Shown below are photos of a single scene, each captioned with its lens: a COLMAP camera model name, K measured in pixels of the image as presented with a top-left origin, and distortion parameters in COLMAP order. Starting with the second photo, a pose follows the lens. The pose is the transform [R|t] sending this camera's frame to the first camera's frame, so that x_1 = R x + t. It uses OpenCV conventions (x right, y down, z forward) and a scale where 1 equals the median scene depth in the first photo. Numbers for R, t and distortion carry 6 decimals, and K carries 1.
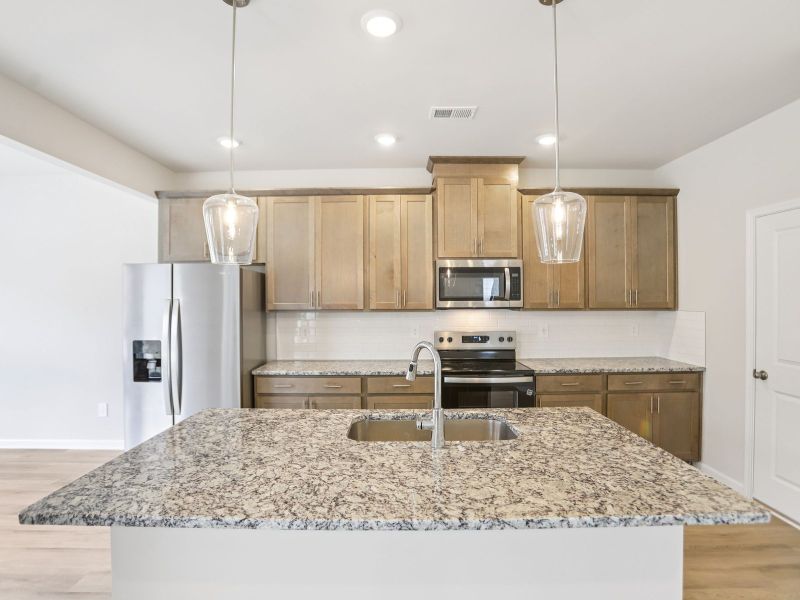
lens RADIAL K [[415.3, 0, 395.2], [0, 415.3, 299.0], [0, 0, 1]] dist [-0.067746, 0.023959]
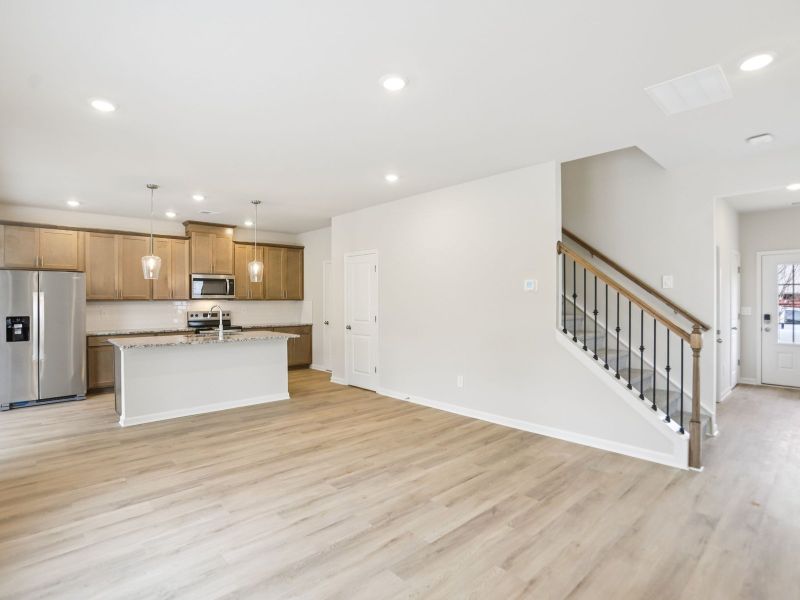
lens RADIAL K [[415.3, 0, 399.7], [0, 415.3, 300.3], [0, 0, 1]] dist [-0.067746, 0.023959]
pose [[0.733575, 0.000614, 0.679608, -0.494845], [0.003763, 0.999981, -0.004964, 0.043428], [-0.679598, 0.006199, 0.733559, -1.094661]]
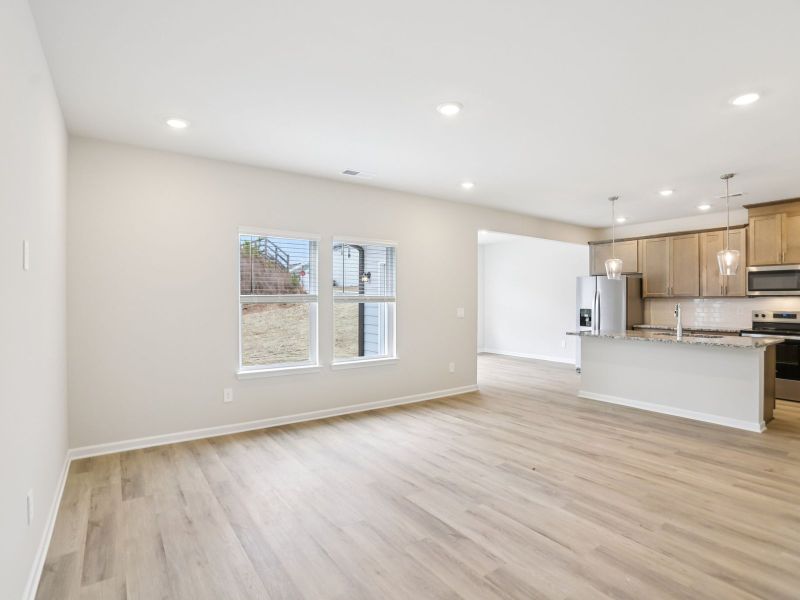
lens RADIAL K [[415.3, 0, 391.8], [0, 415.3, 300.2], [0, 0, 1]] dist [-0.067746, 0.023959]
pose [[0.571059, 0.005377, -0.820891, 0.614324], [-0.003910, 0.999985, 0.003830, 0.040190], [0.820899, 0.001022, 0.571072, -1.127506]]
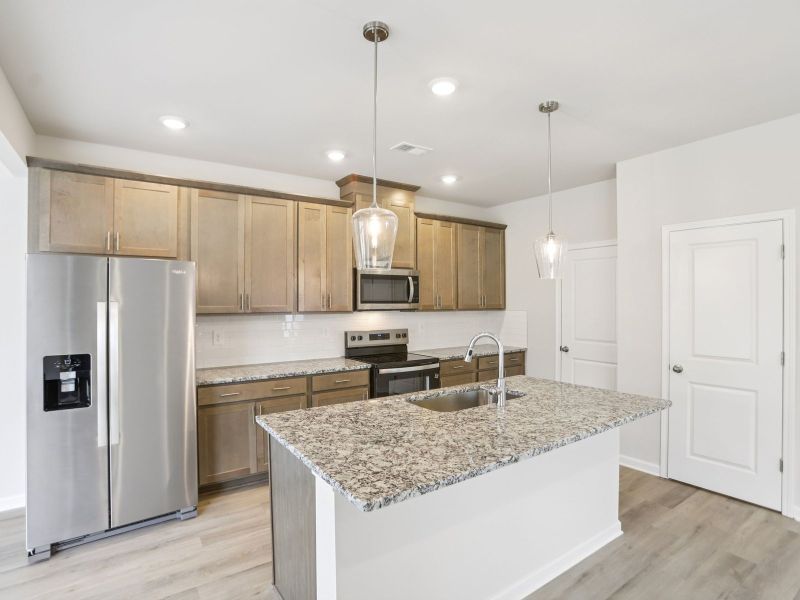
lens RADIAL K [[415.3, 0, 395.6], [0, 415.3, 299.0], [0, 0, 1]] dist [-0.067746, 0.023959]
pose [[0.825678, 0.004867, 0.564121, -0.455367], [-0.000199, 0.999965, -0.008337, 0.001534], [-0.564142, 0.006771, 0.825650, 0.014528]]
